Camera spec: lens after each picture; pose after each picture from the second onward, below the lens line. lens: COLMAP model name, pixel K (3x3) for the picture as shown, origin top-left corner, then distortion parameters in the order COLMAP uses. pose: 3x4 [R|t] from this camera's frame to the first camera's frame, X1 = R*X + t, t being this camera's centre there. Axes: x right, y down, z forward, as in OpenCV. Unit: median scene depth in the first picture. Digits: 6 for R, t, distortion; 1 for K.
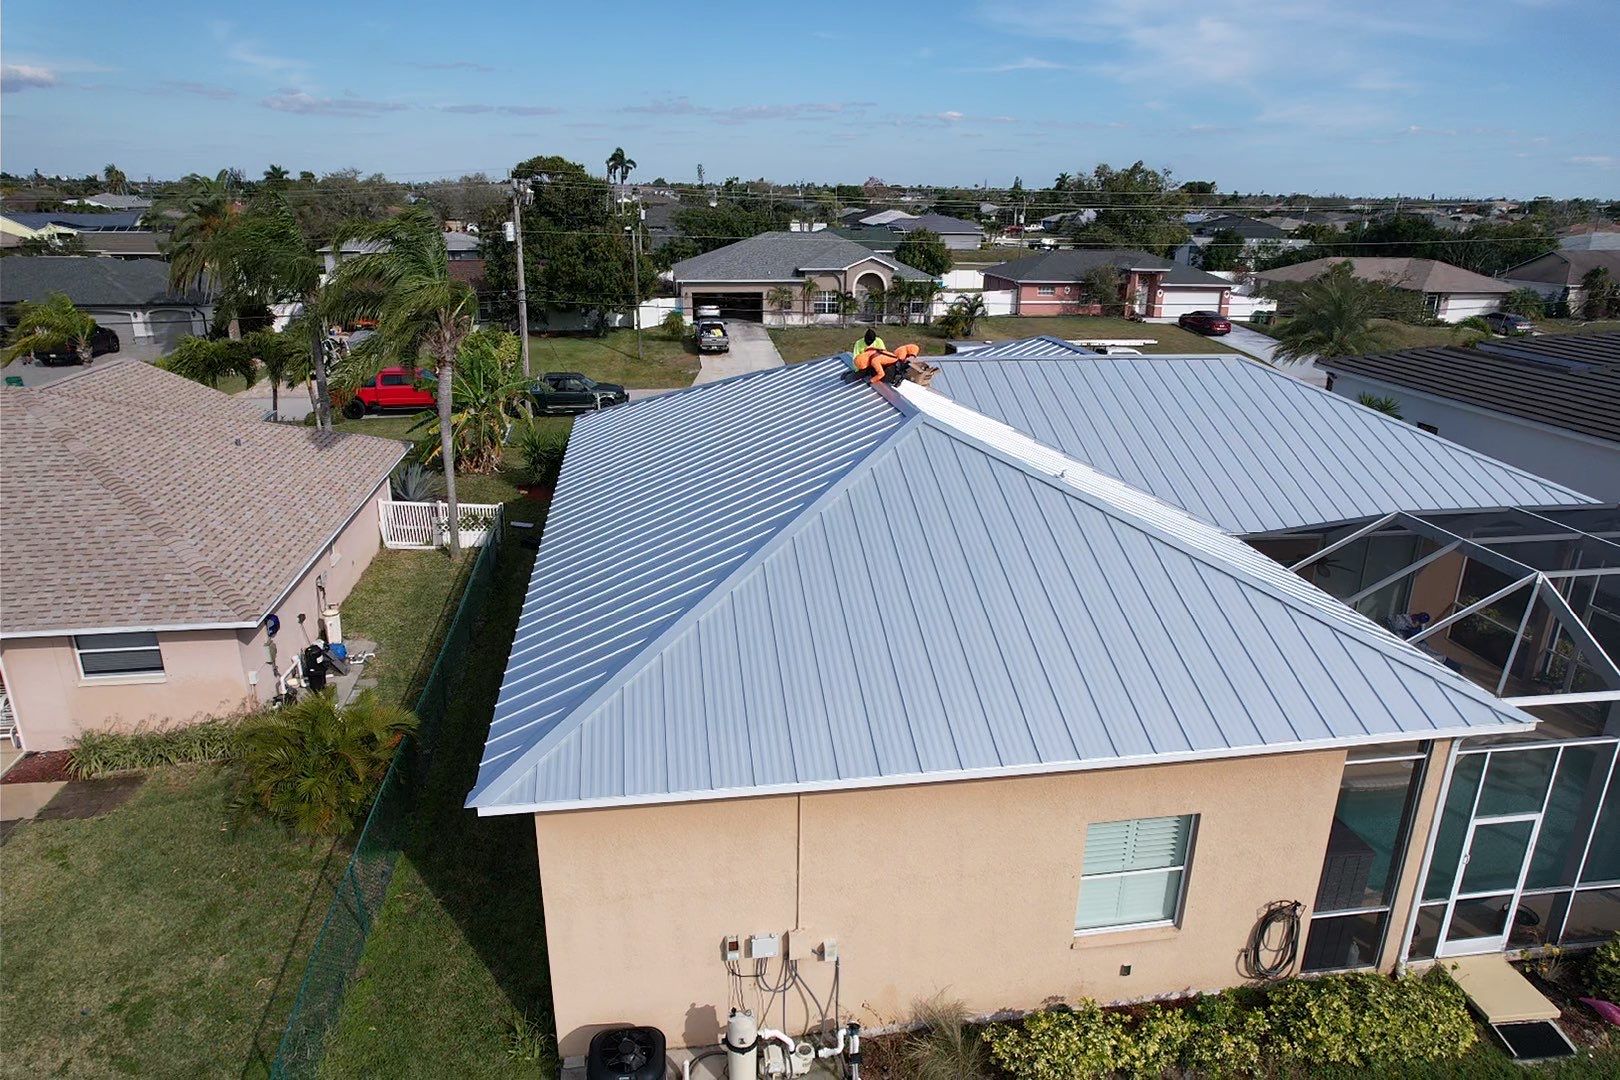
lens RADIAL K [[1038.3, 0, 811.8], [0, 1038.3, 538.2], [0, 0, 1]] dist [-0.074283, 0.065094]
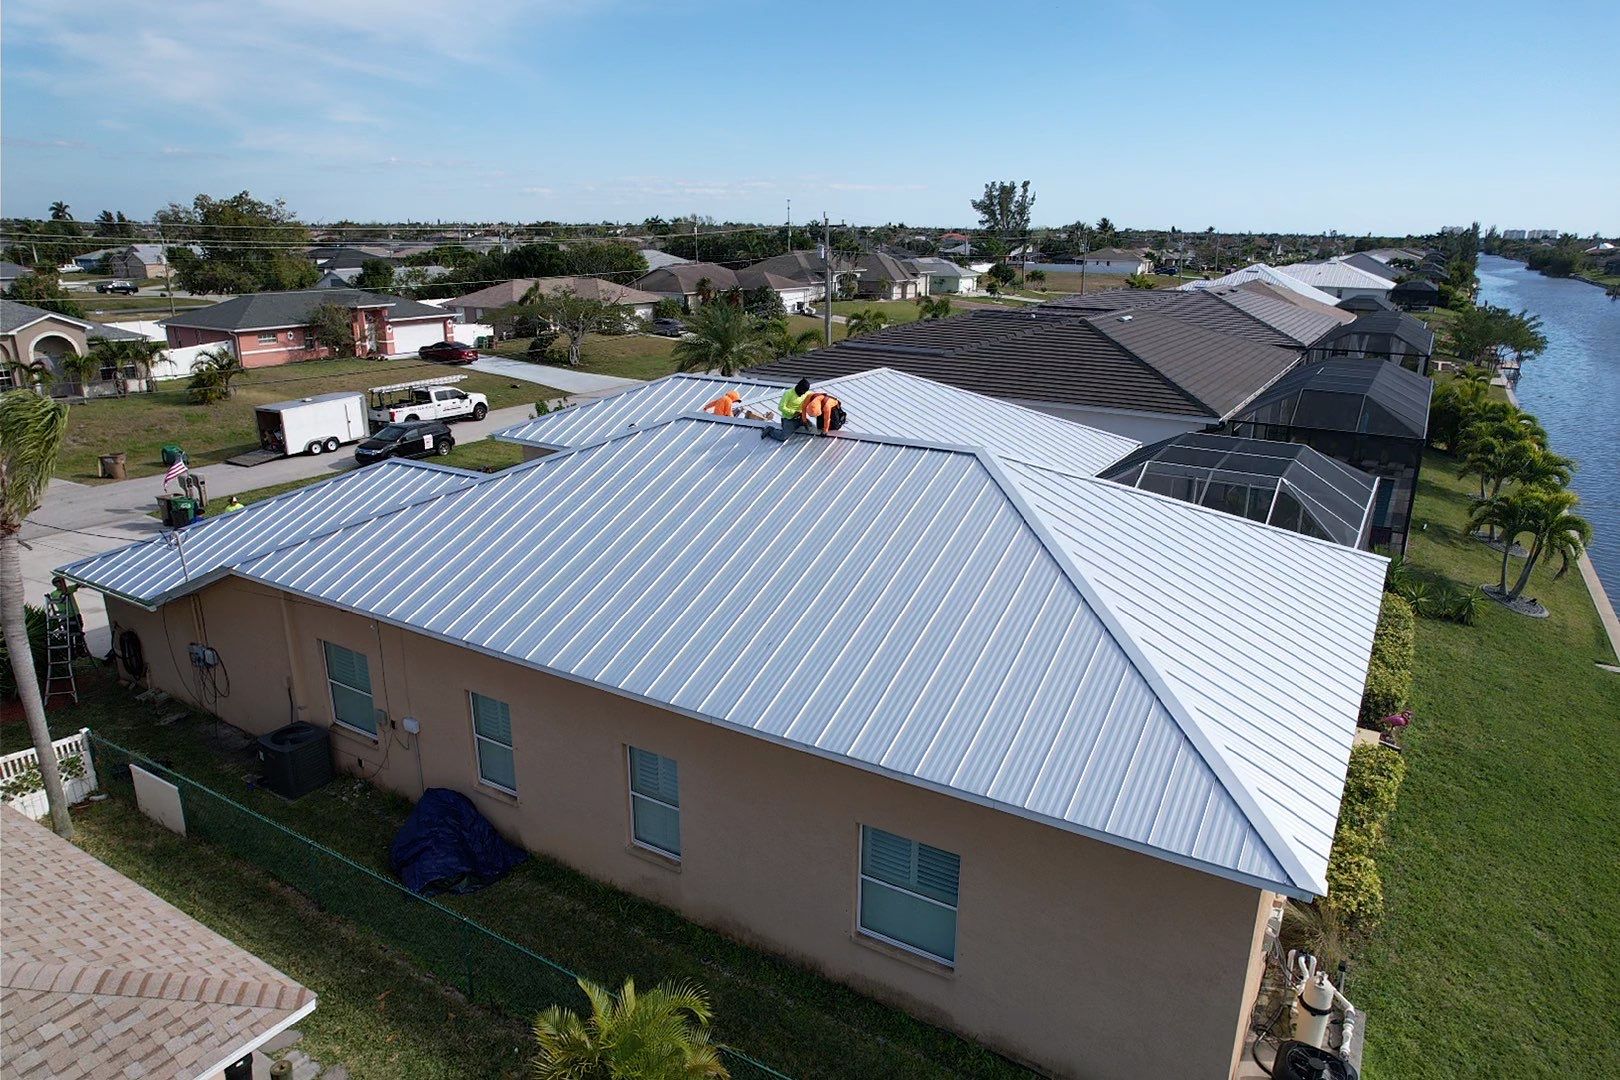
lens RADIAL K [[1038.3, 0, 811.8], [0, 1038.3, 538.2], [0, 0, 1]] dist [-0.074283, 0.065094]
pose [[0.642416, -0.227164, 0.731914, -0.166899], [0.244944, 0.965824, 0.084769, -0.034309], [-0.726157, 0.124821, 0.676103, 0.087125]]
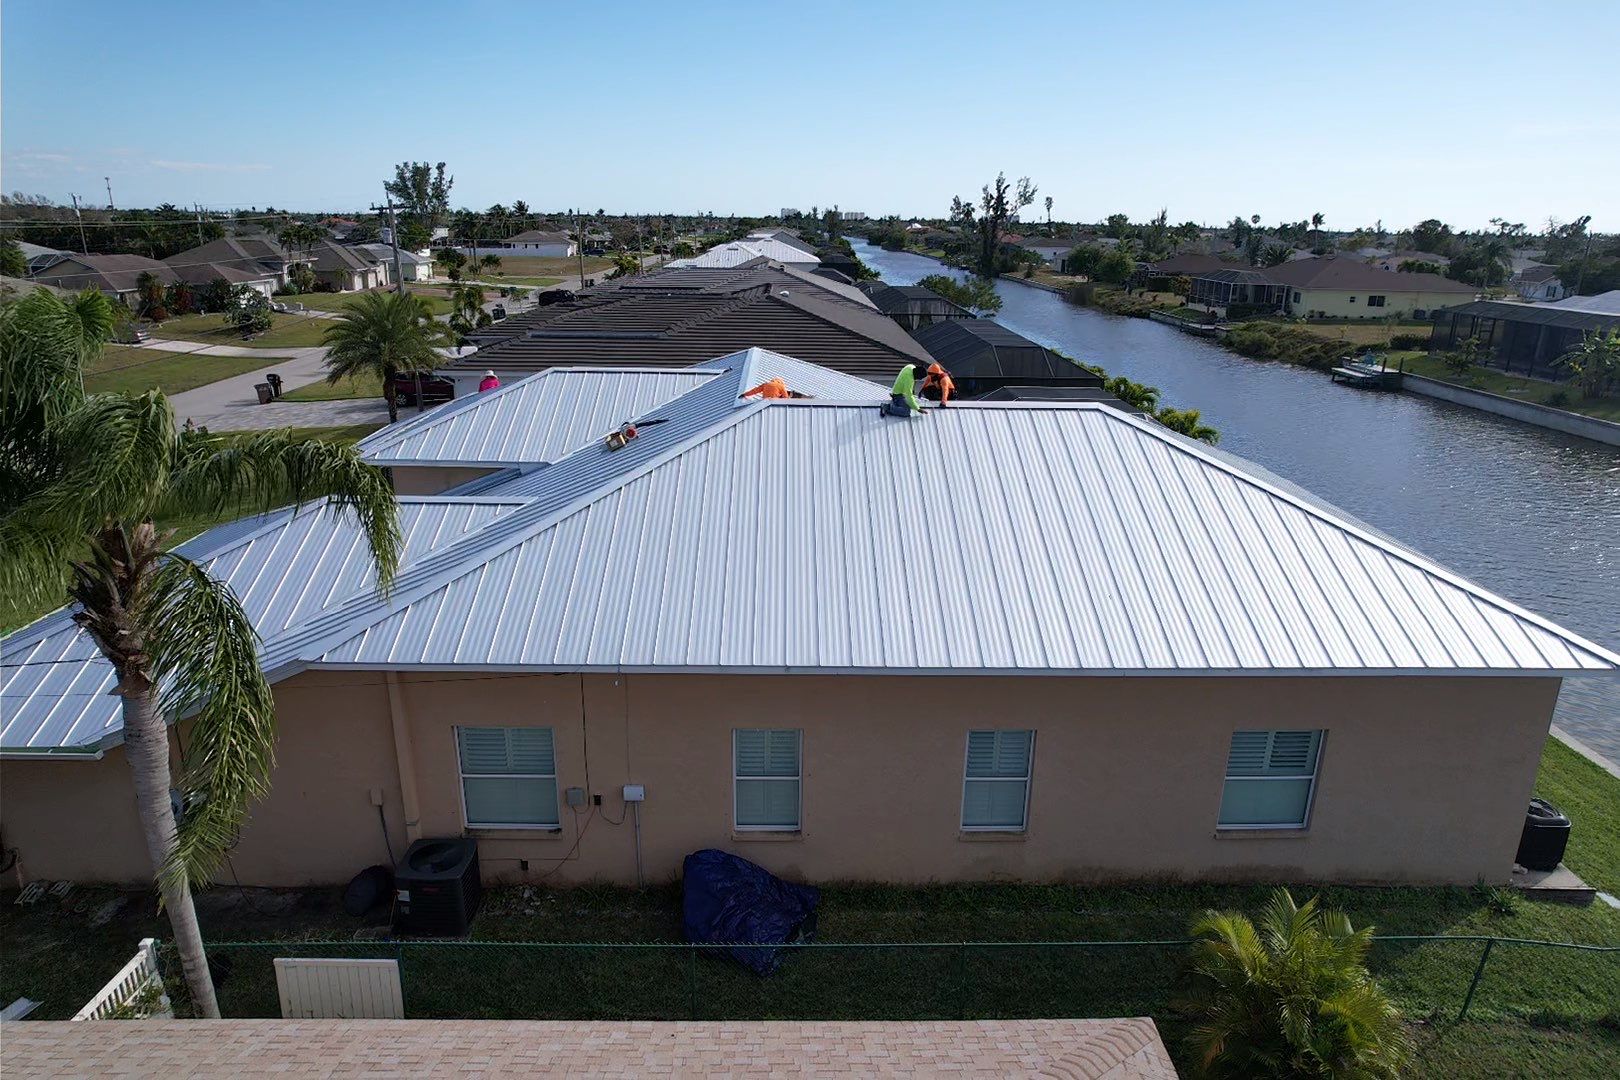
lens RADIAL K [[1038.3, 0, 811.8], [0, 1038.3, 538.2], [0, 0, 1]] dist [-0.074283, 0.065094]
pose [[0.129840, -0.302715, 0.944195, -0.229029], [0.304422, 0.918435, 0.252594, -0.078499], [-0.943647, 0.254637, 0.211403, 0.227583]]
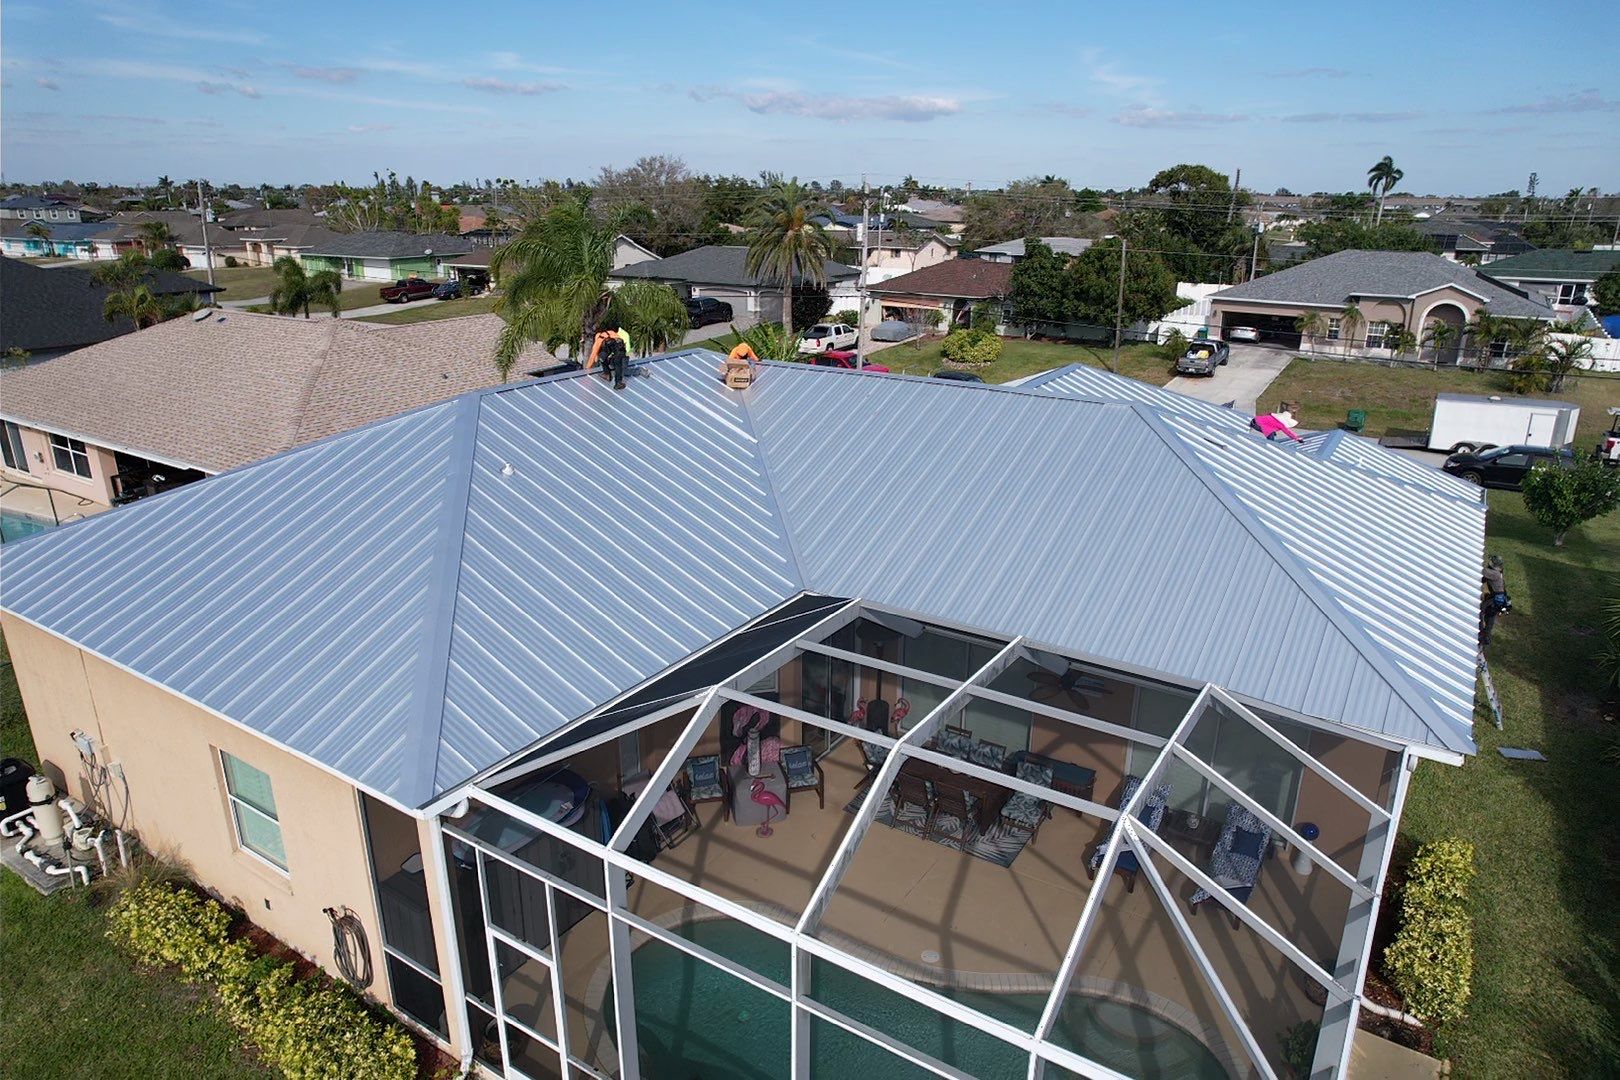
lens RADIAL K [[1031.2, 0, 820.1], [0, 1031.2, 542.2], [0, 0, 1]] dist [-0.072550, 0.062095]
pose [[0.750597, 0.206865, -0.627544, 0.221399], [-0.209545, 0.975229, 0.070842, -0.024878], [0.626654, 0.078325, 0.775351, 0.083608]]
